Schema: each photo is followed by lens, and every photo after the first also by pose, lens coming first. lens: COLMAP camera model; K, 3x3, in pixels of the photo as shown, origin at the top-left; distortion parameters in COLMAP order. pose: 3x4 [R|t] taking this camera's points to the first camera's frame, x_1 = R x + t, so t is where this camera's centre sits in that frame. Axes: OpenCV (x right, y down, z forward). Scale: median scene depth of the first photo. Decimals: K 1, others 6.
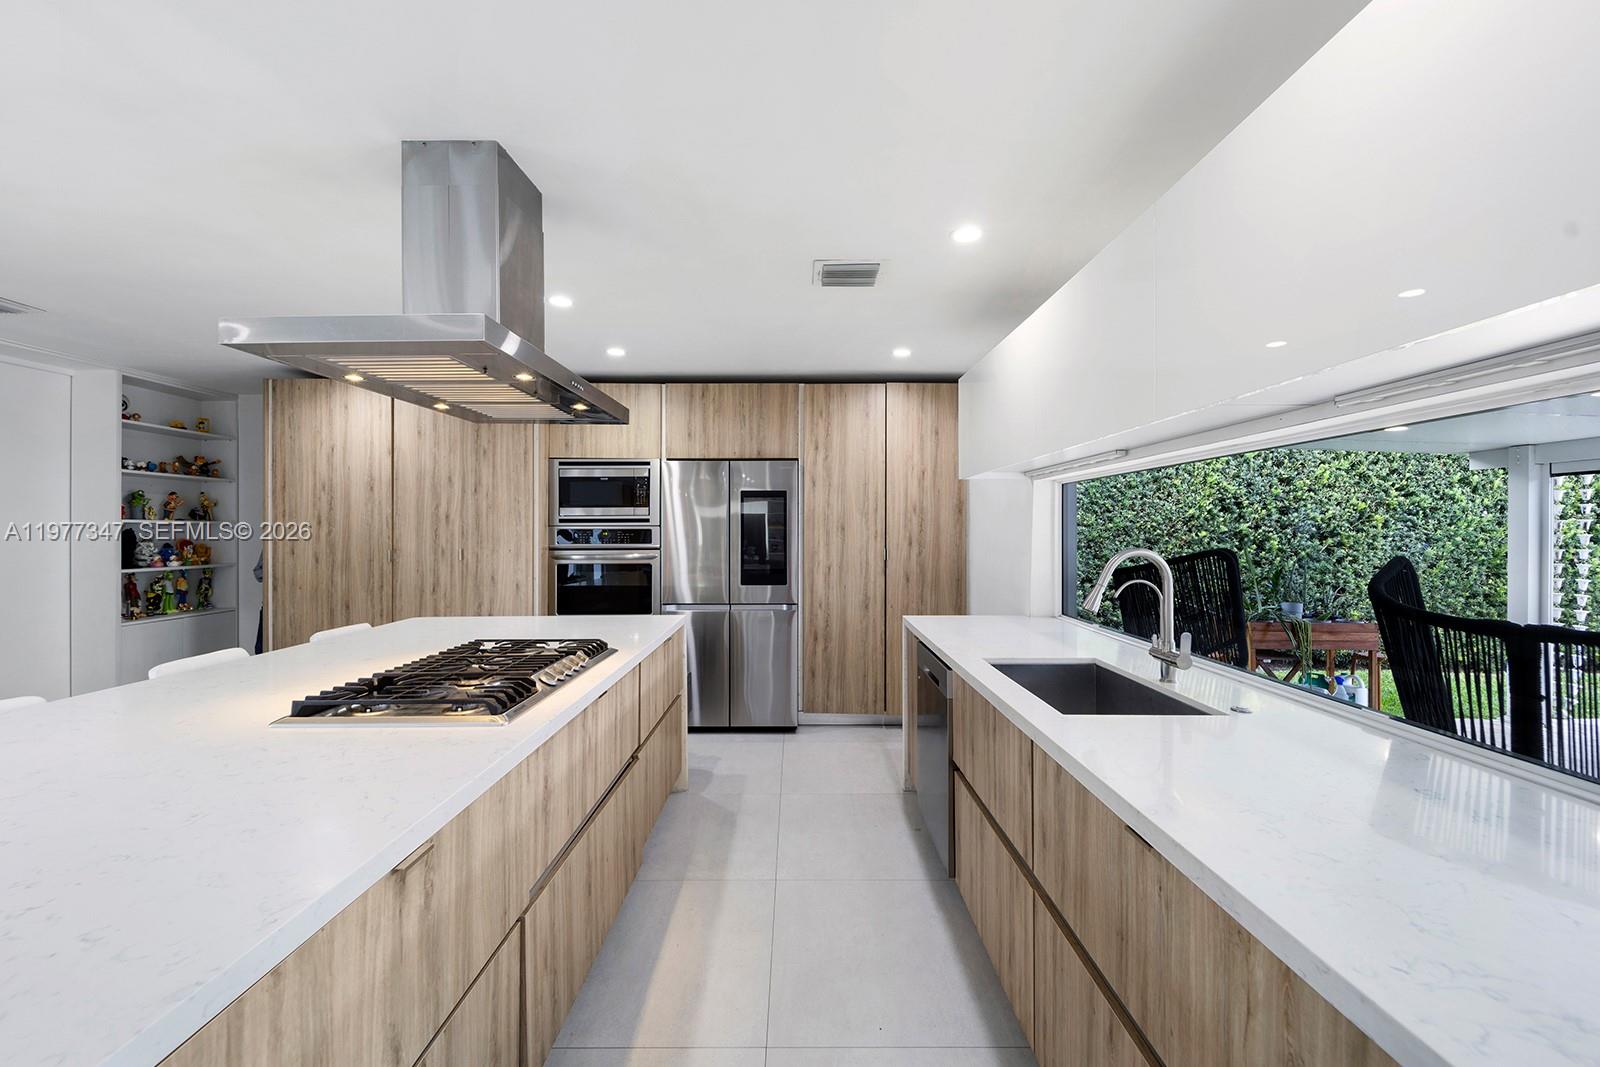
lens RADIAL K [[642.1, 0, 803.9], [0, 642.1, 530.3], [0, 0, 1]] dist [0.015077, -0.005018]
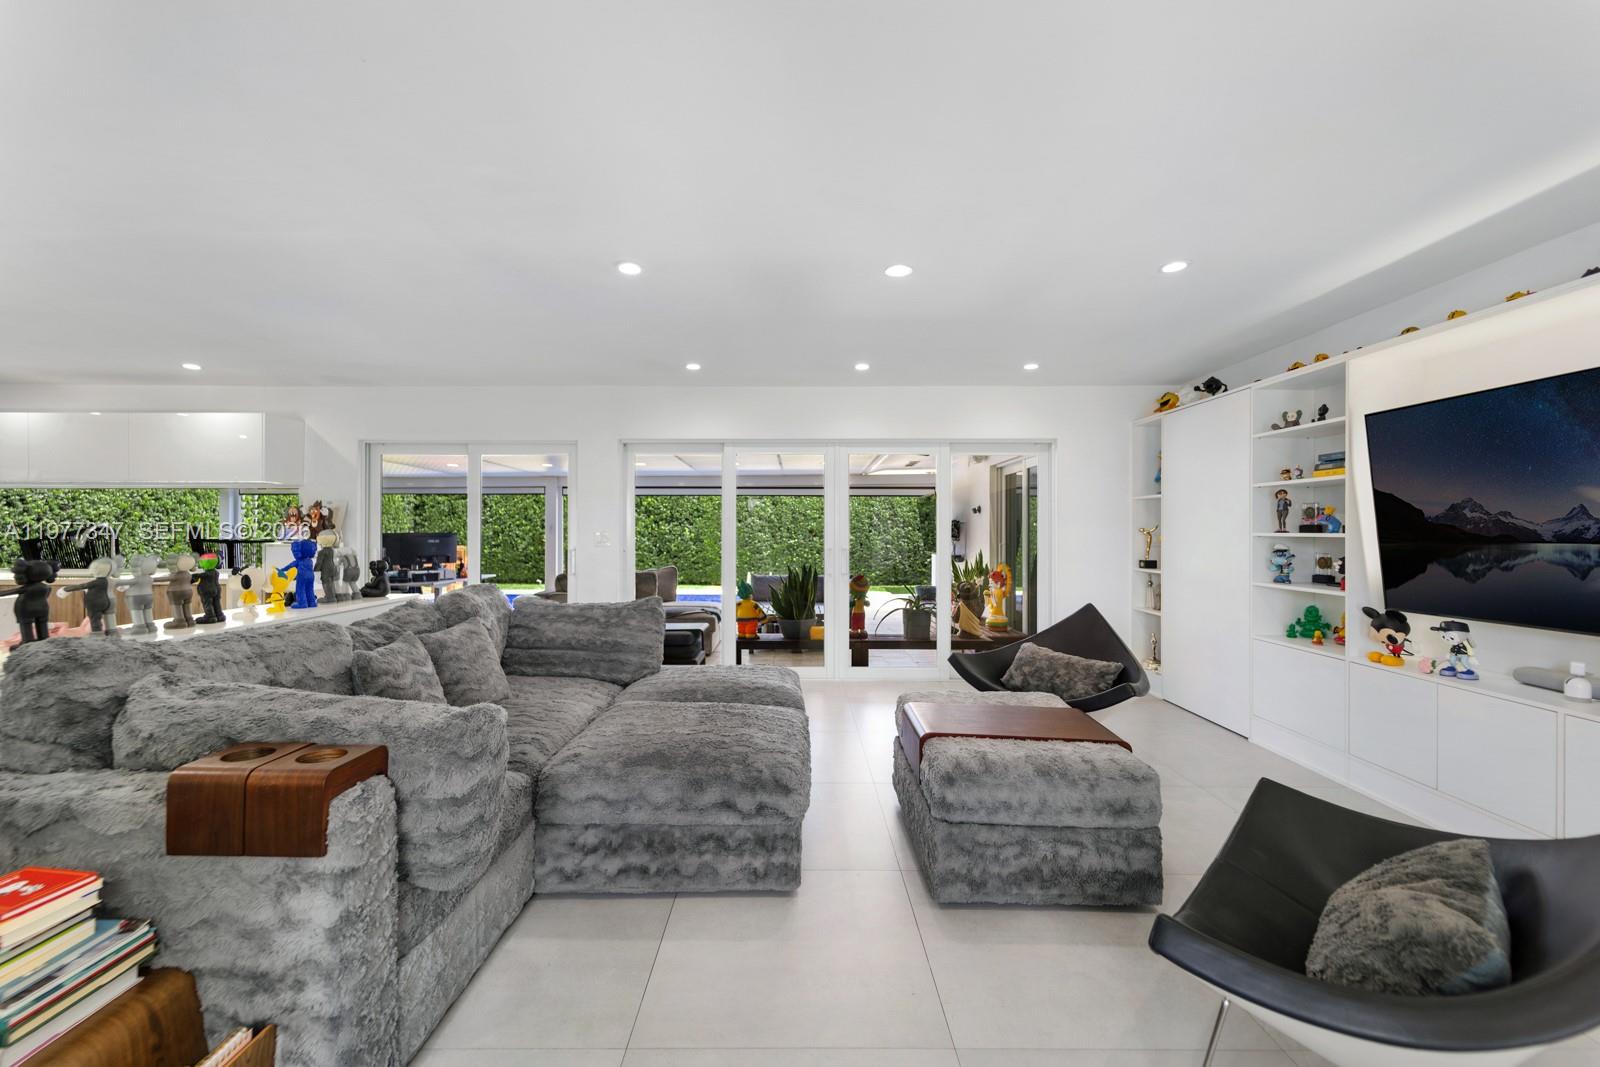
lens RADIAL K [[642.1, 0, 798.3], [0, 642.1, 529.8], [0, 0, 1]] dist [0.015077, -0.005018]
pose [[0.008046, 0.000428, 0.999968, -0.902120], [-0.001204, 0.999999, -0.000419, 0.023652], [-0.999967, -0.001201, 0.008047, -0.800824]]
